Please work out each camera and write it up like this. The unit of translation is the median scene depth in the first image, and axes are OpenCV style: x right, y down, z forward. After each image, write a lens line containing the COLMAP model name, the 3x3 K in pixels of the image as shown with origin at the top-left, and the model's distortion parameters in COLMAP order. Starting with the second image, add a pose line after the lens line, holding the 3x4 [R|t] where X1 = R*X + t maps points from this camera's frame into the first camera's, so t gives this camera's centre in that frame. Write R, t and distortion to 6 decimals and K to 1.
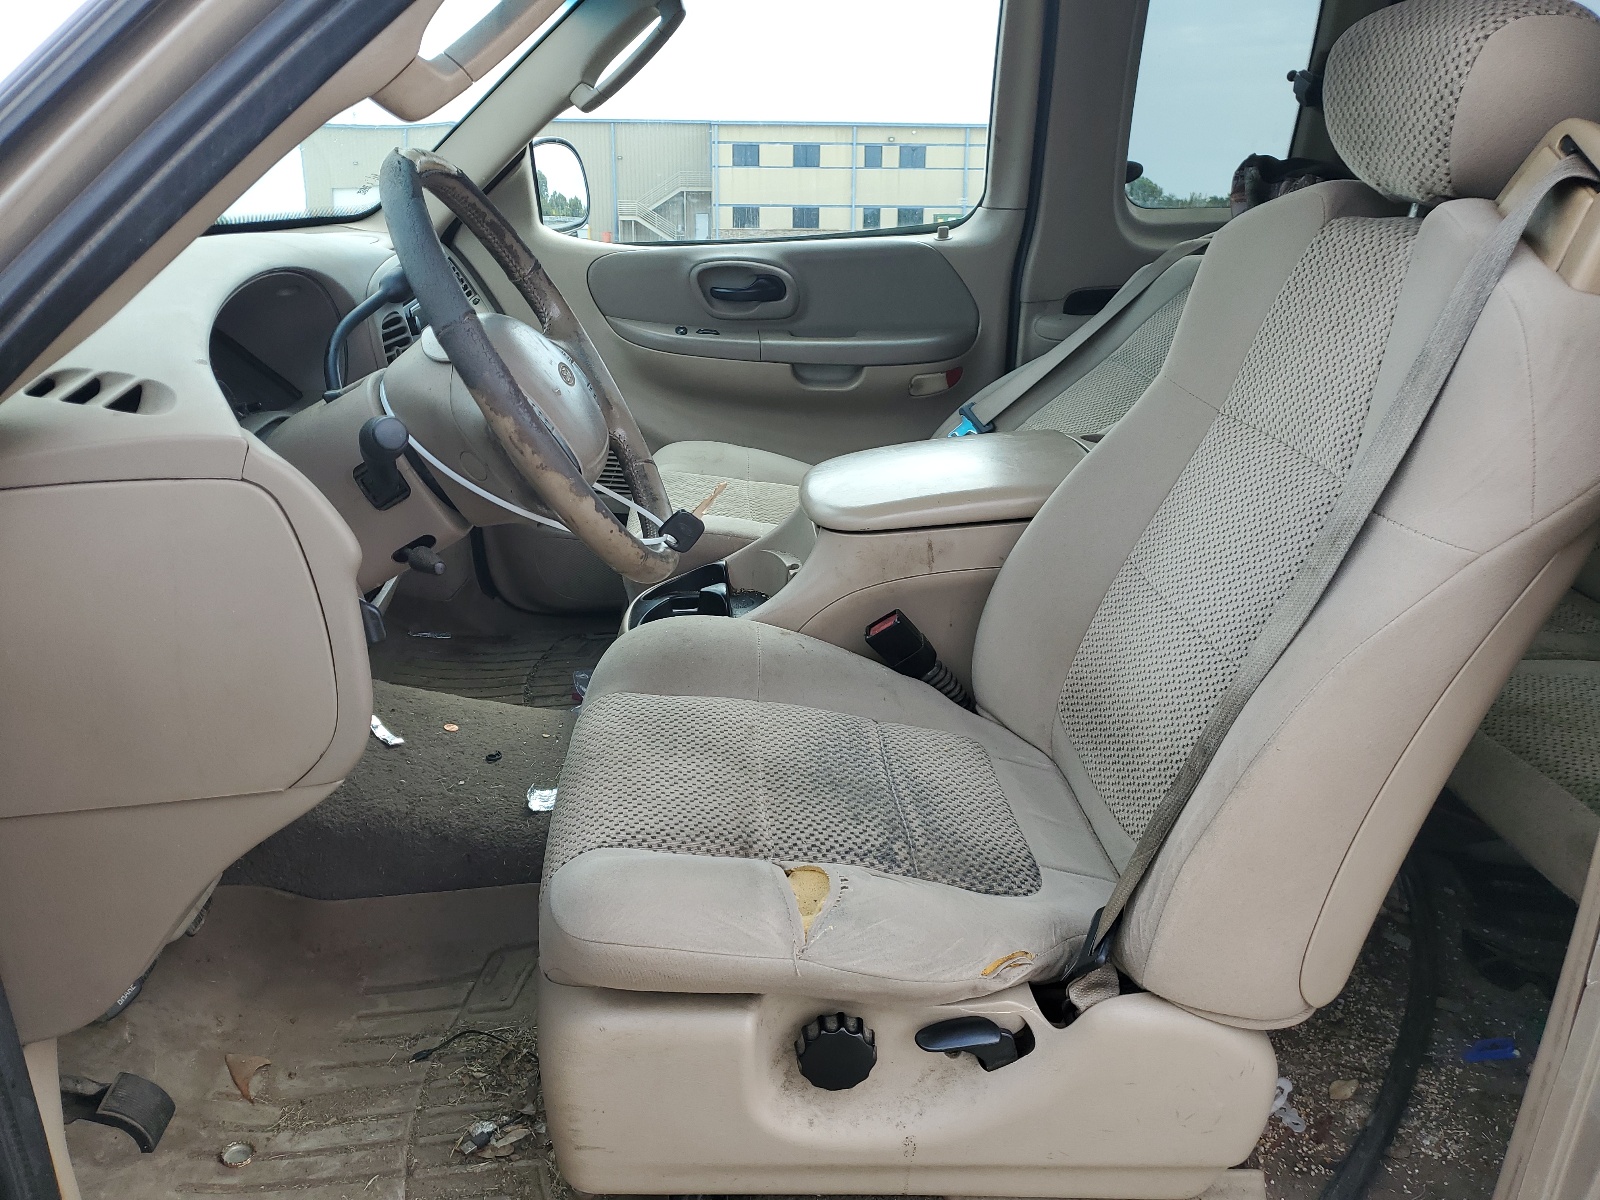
lens RADIAL K [[1245.1, 0, 800.0], [0, 1245.1, 600.0], [0, 0, 1]] dist [0.013003, 0.004108]
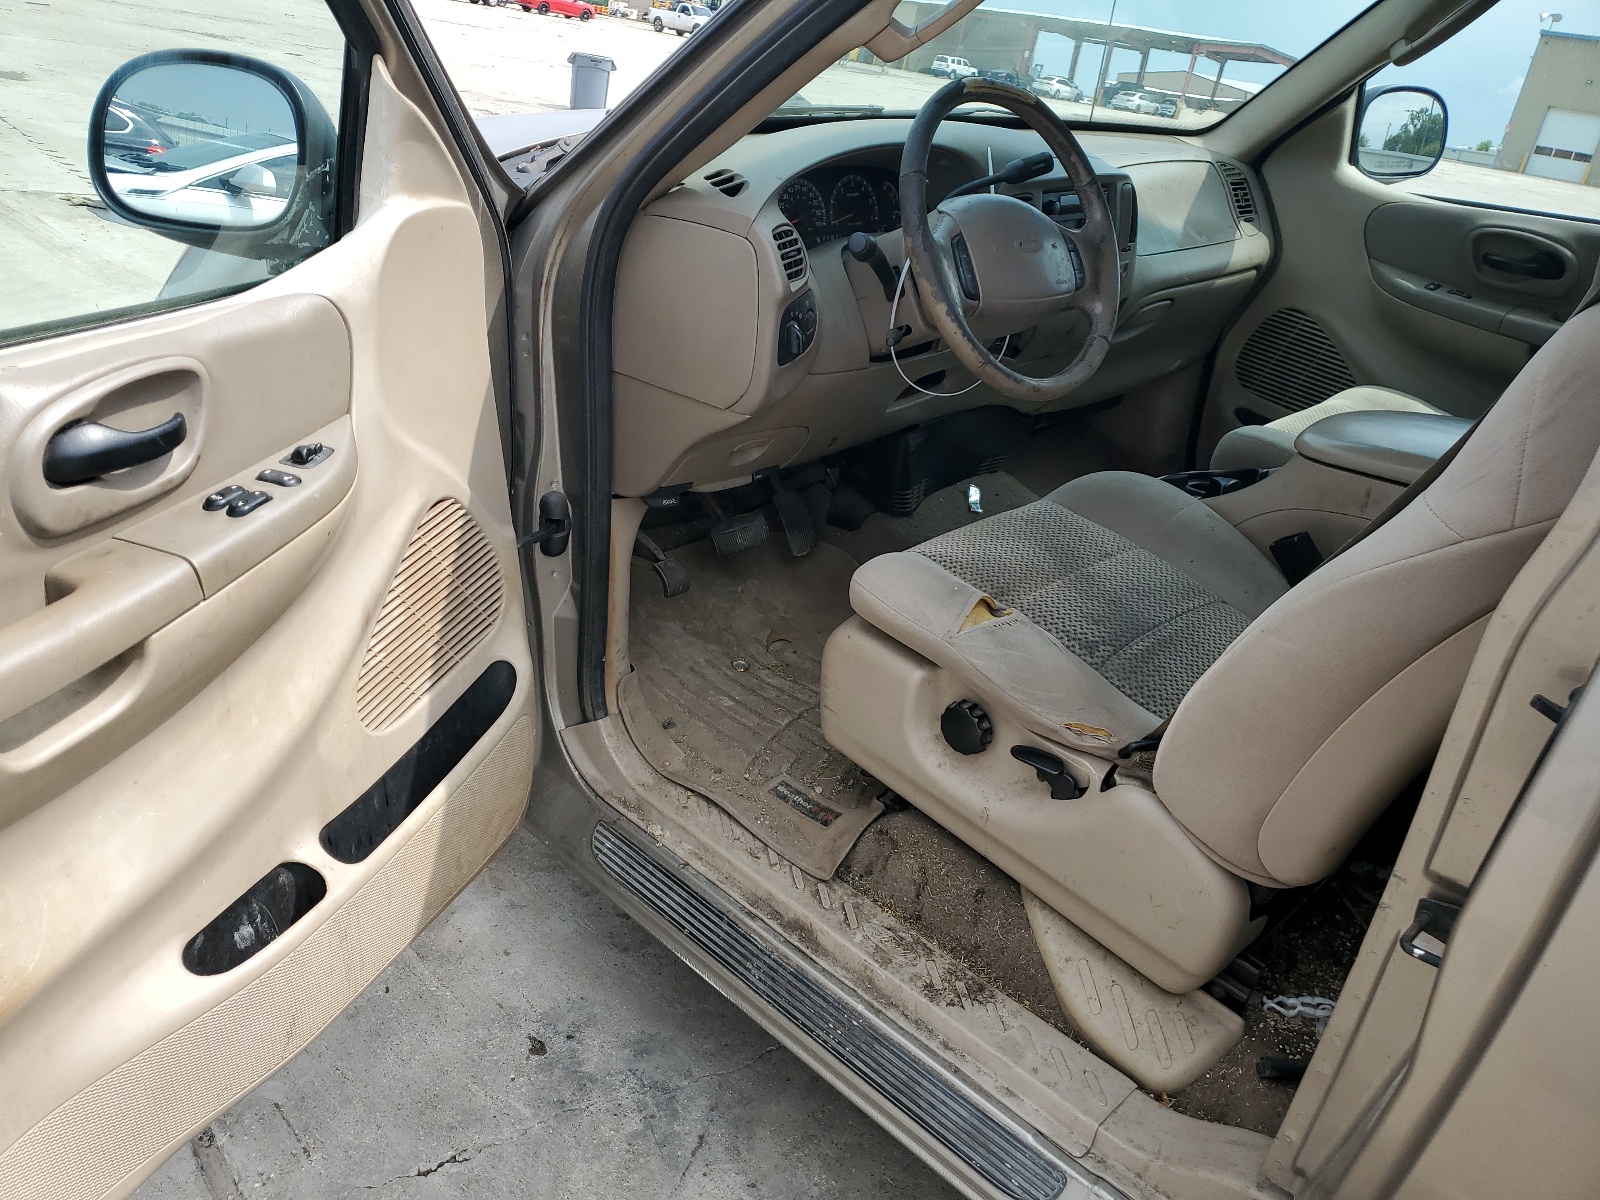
lens RADIAL K [[1245.1, 0, 800.0], [0, 1245.1, 600.0], [0, 0, 1]] dist [0.013003, 0.004108]
pose [[0.658385, 0.397497, -0.639160, 0.766503], [-0.353968, 0.912930, 0.203141, -0.005823], [0.664256, 0.092497, 0.741760, -0.233143]]
